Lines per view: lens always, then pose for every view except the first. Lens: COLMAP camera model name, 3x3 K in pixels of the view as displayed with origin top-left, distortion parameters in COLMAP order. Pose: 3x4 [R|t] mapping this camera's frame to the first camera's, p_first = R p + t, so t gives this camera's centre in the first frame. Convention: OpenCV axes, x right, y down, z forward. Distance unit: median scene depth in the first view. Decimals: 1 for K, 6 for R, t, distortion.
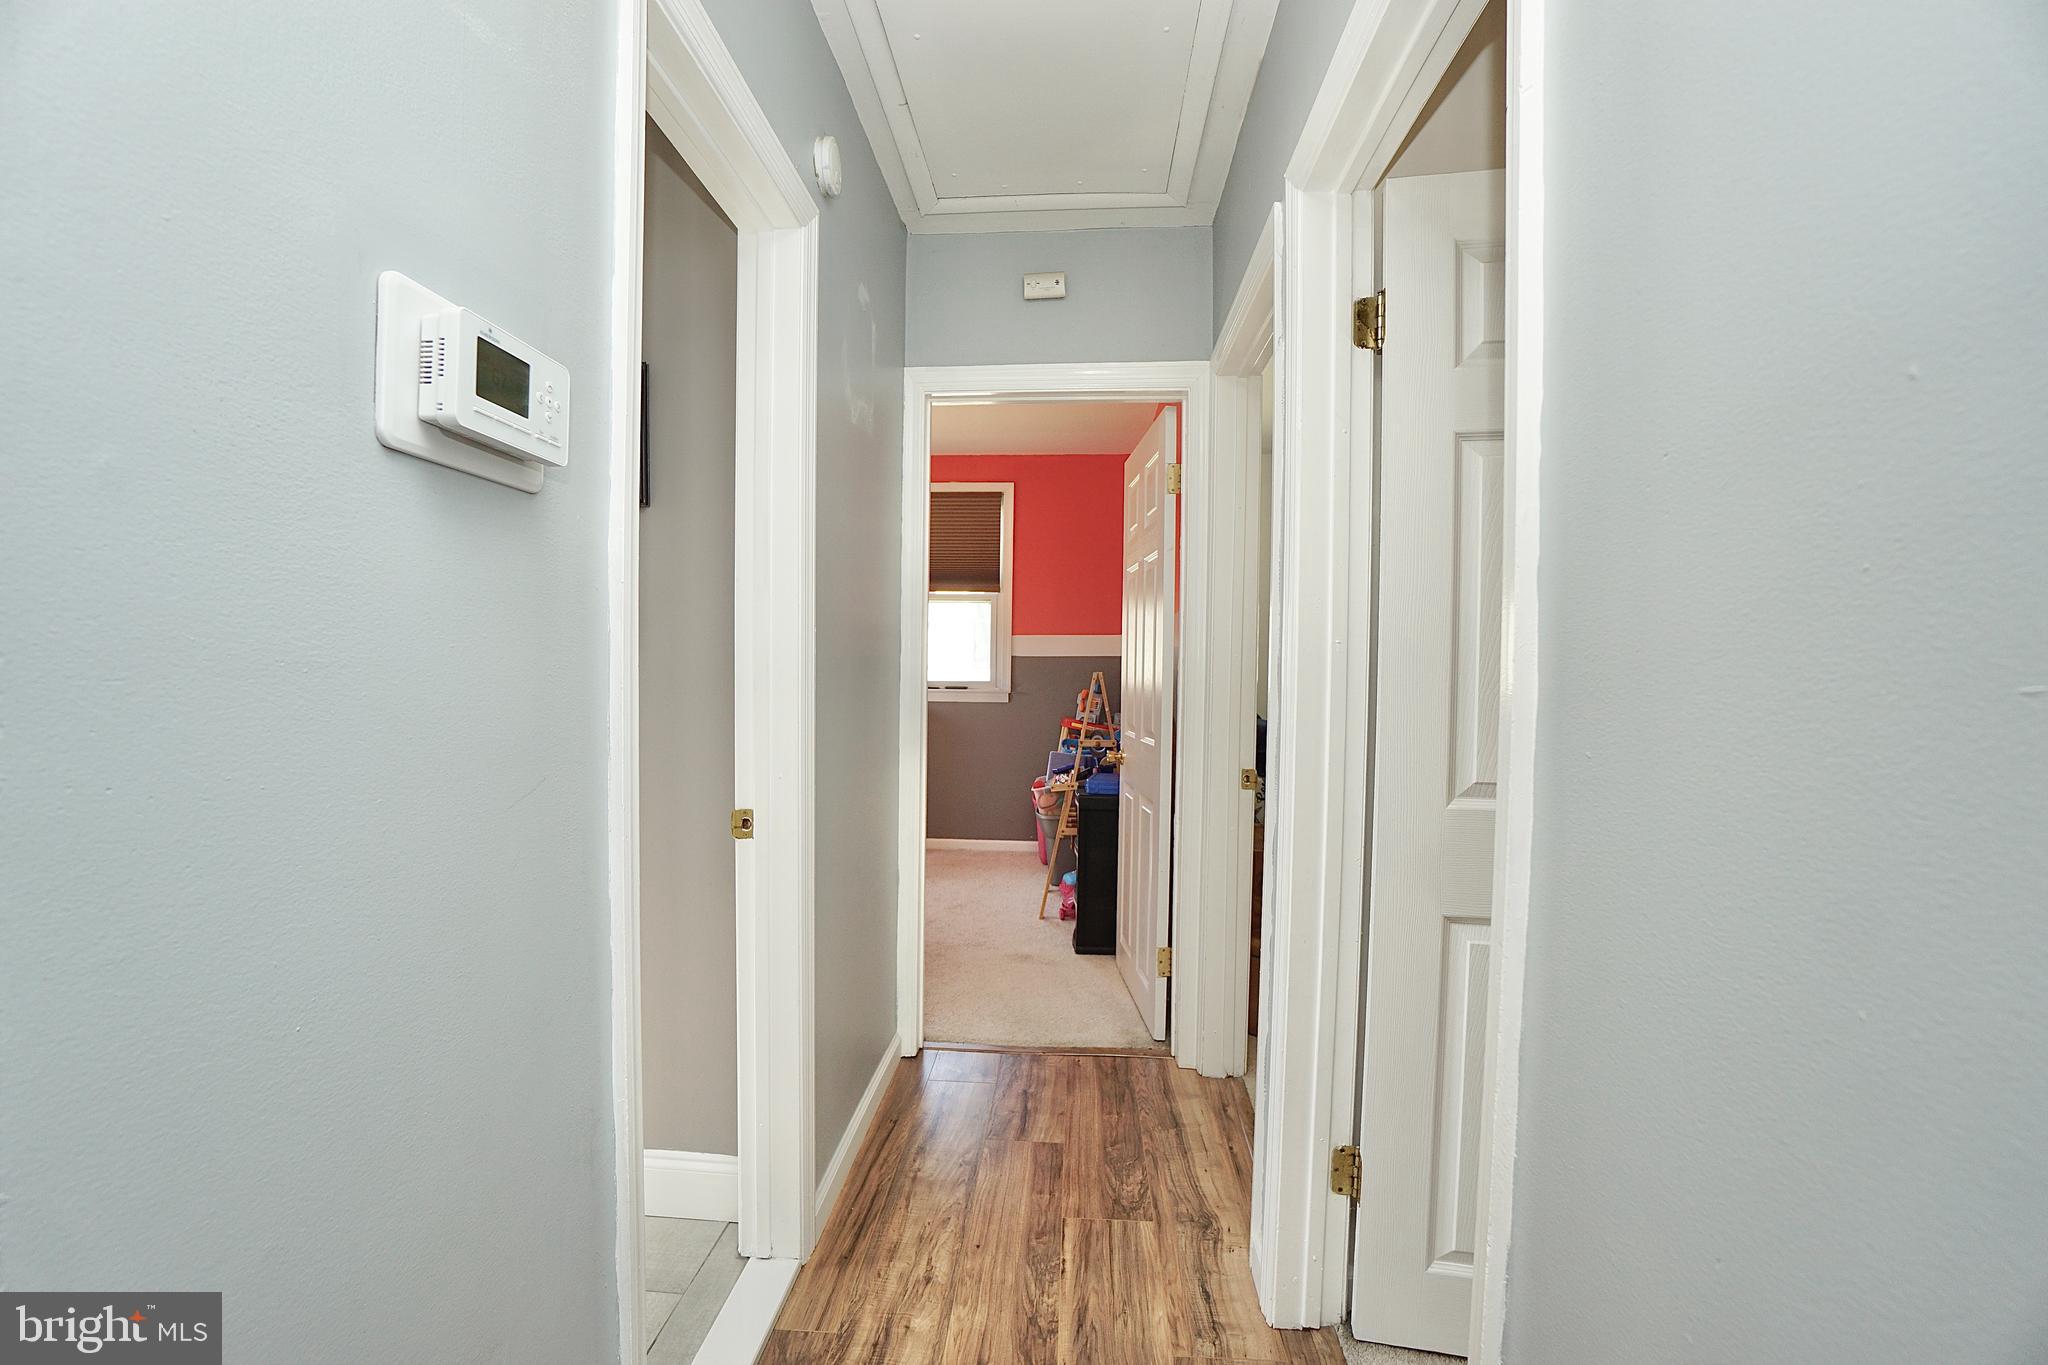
lens RADIAL K [[901.7, 0, 1018.8], [0, 901.7, 682.9], [0, 0, 1]] dist [-0.040811, 0.003190]
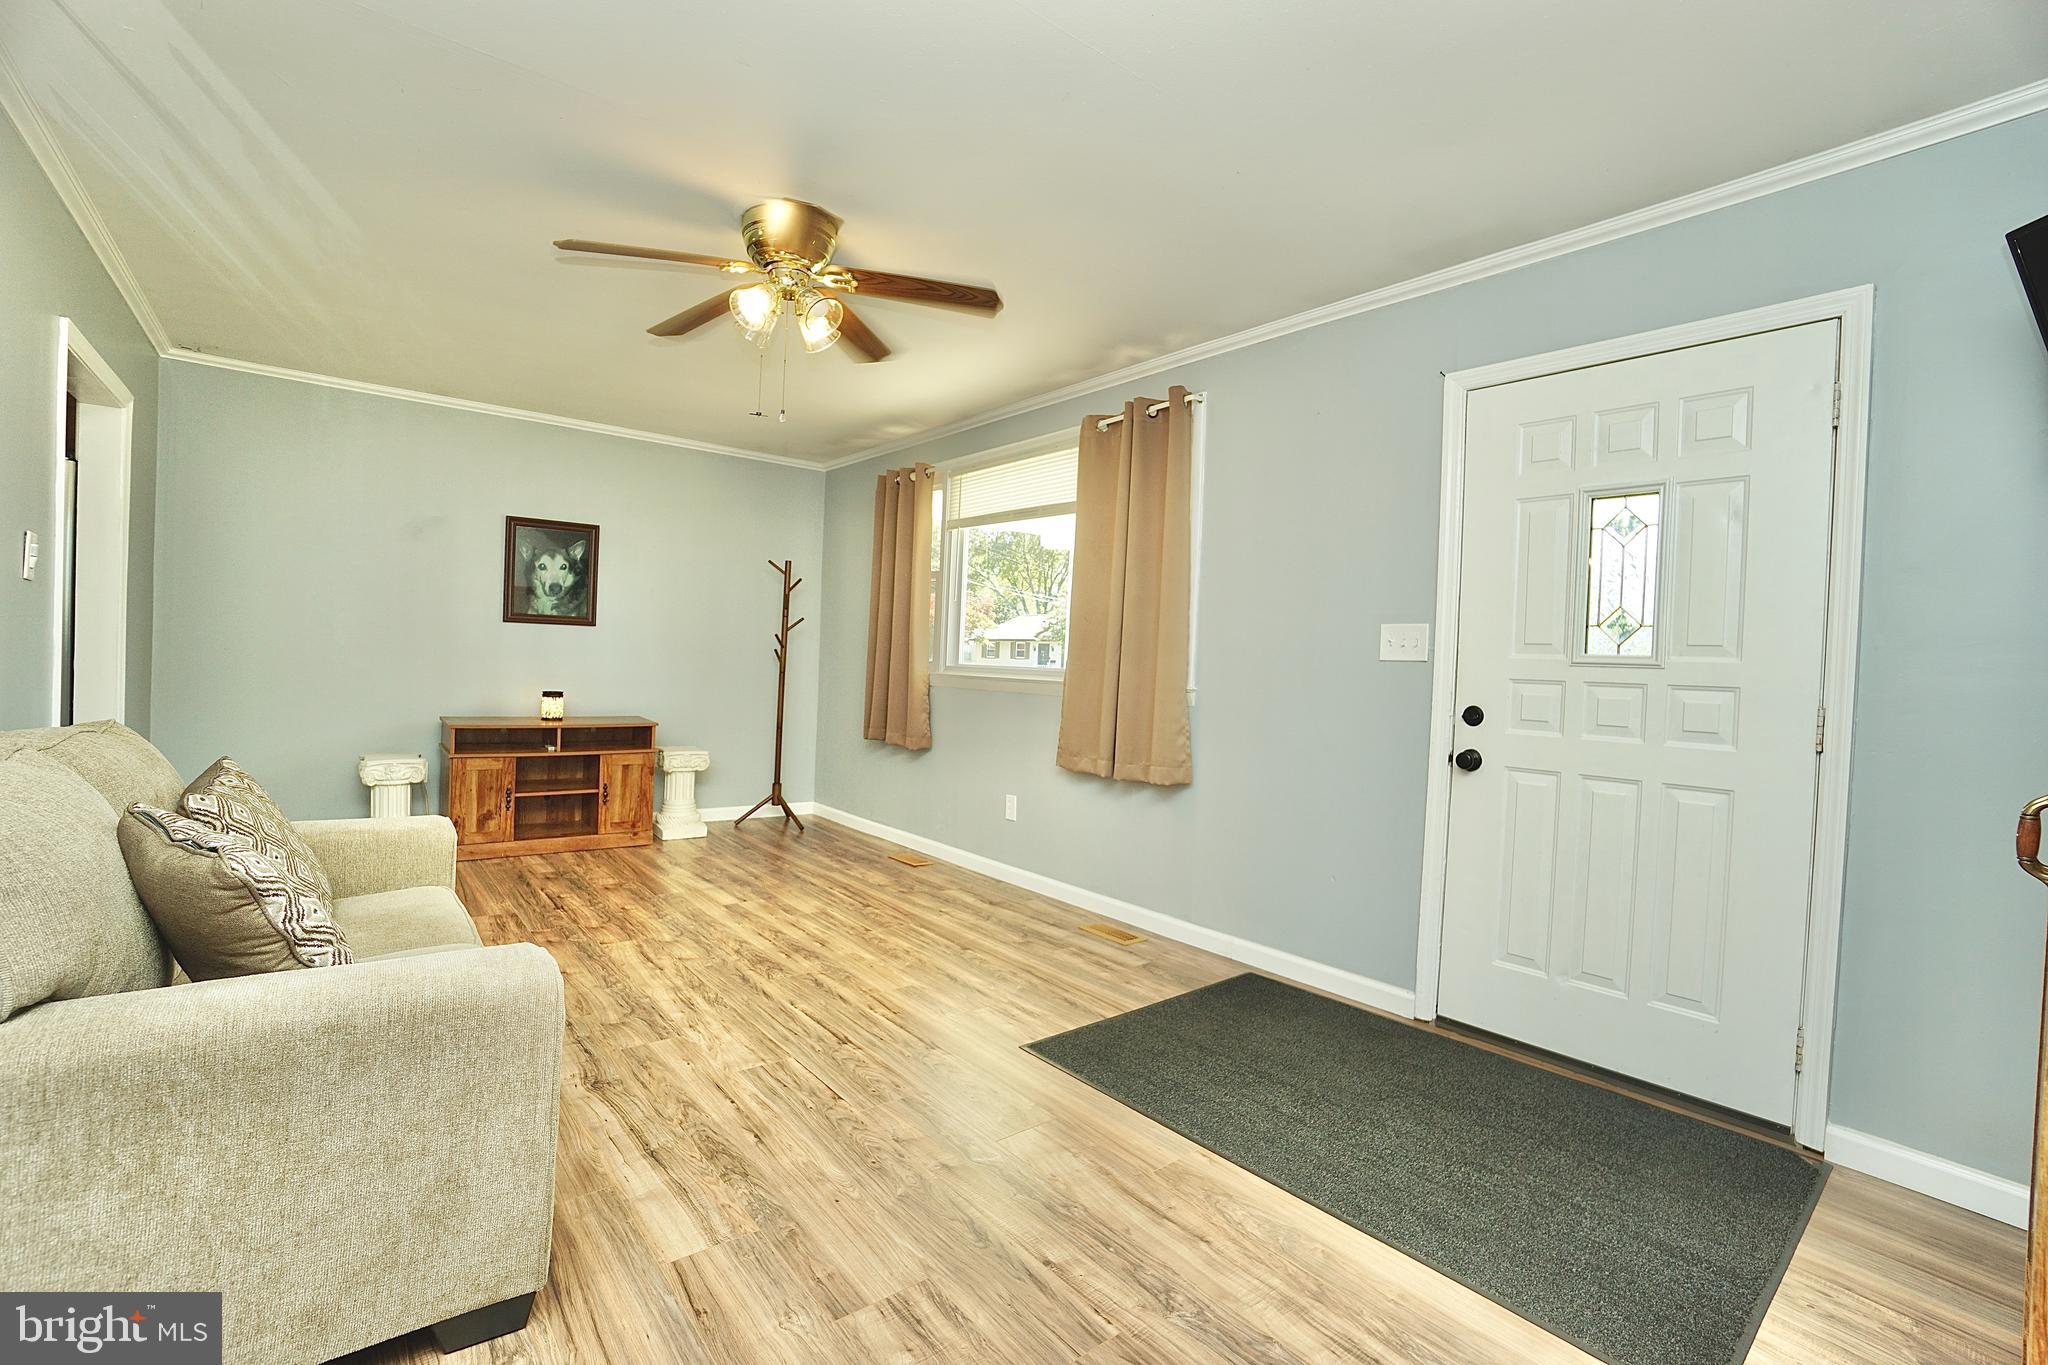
lens RADIAL K [[901.7, 0, 1021.4], [0, 901.7, 679.6], [0, 0, 1]] dist [-0.040811, 0.003190]
pose [[-0.734025, -0.028375, -0.678529, 0.521185], [-0.065945, 0.997383, 0.029629, -0.019191], [0.675913, 0.066494, -0.733976, 1.878561]]
